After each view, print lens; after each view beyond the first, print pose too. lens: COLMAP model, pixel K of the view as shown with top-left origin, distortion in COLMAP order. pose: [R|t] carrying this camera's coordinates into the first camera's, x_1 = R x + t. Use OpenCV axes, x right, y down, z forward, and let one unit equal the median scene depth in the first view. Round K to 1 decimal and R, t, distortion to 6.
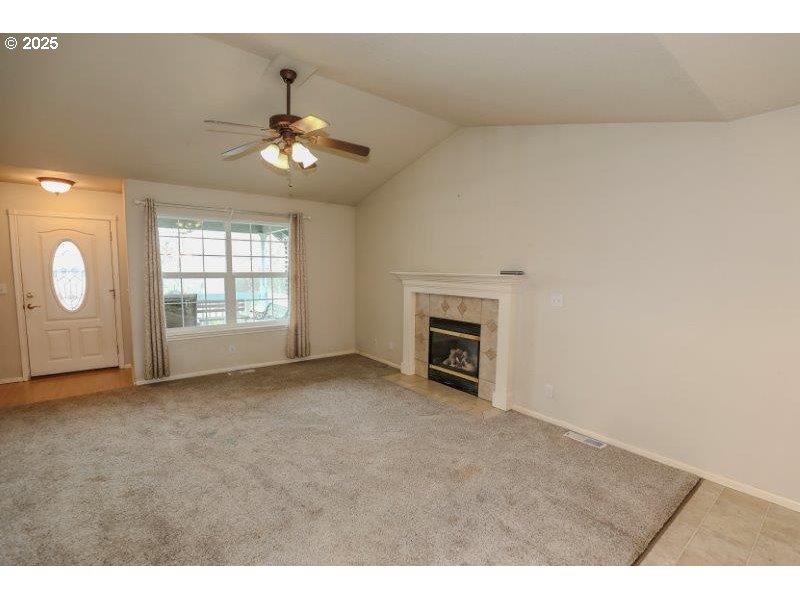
lens RADIAL K [[370.0, 0, 405.9], [0, 370.0, 302.9], [0, 0, 1]] dist [-0.023722, 0.000042]
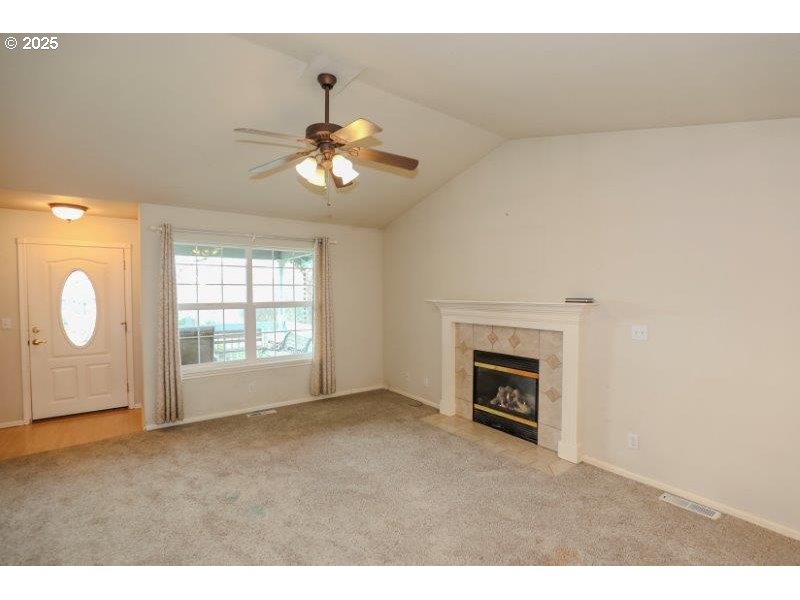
lens RADIAL K [[373.3, 0, 405.1], [0, 373.3, 302.3], [0, 0, 1]] dist [-0.022858, 0.000461]
pose [[0.999436, -0.013801, -0.030619, -0.073749], [0.011738, 0.997712, -0.066580, -0.019279], [0.031468, 0.066183, 0.997311, 0.100012]]
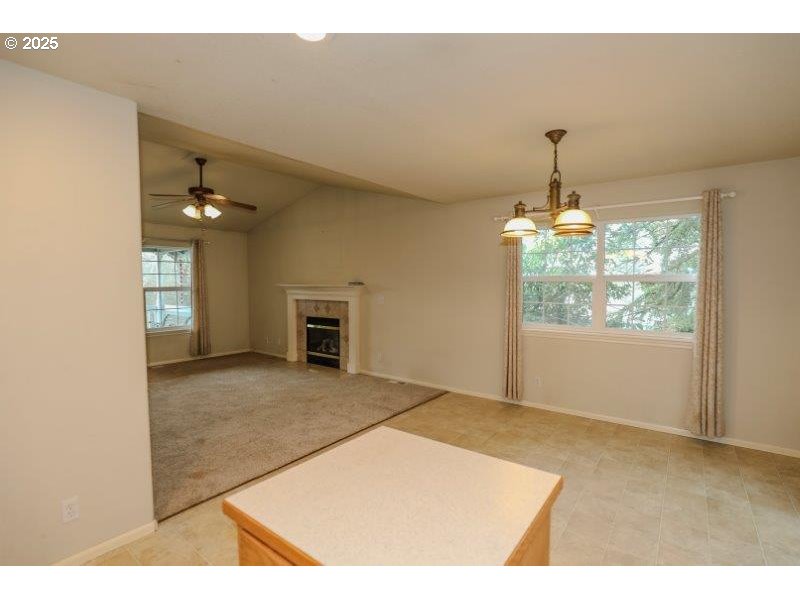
lens RADIAL K [[382.9, 0, 405.2], [0, 382.9, 302.3], [0, 0, 1]] dist [-0.027730, 0.000190]
pose [[0.967997, -0.026811, 0.249524, 0.068967], [0.036132, 0.998807, -0.032848, 0.045906], [-0.248346, 0.040812, 0.967811, -0.494498]]
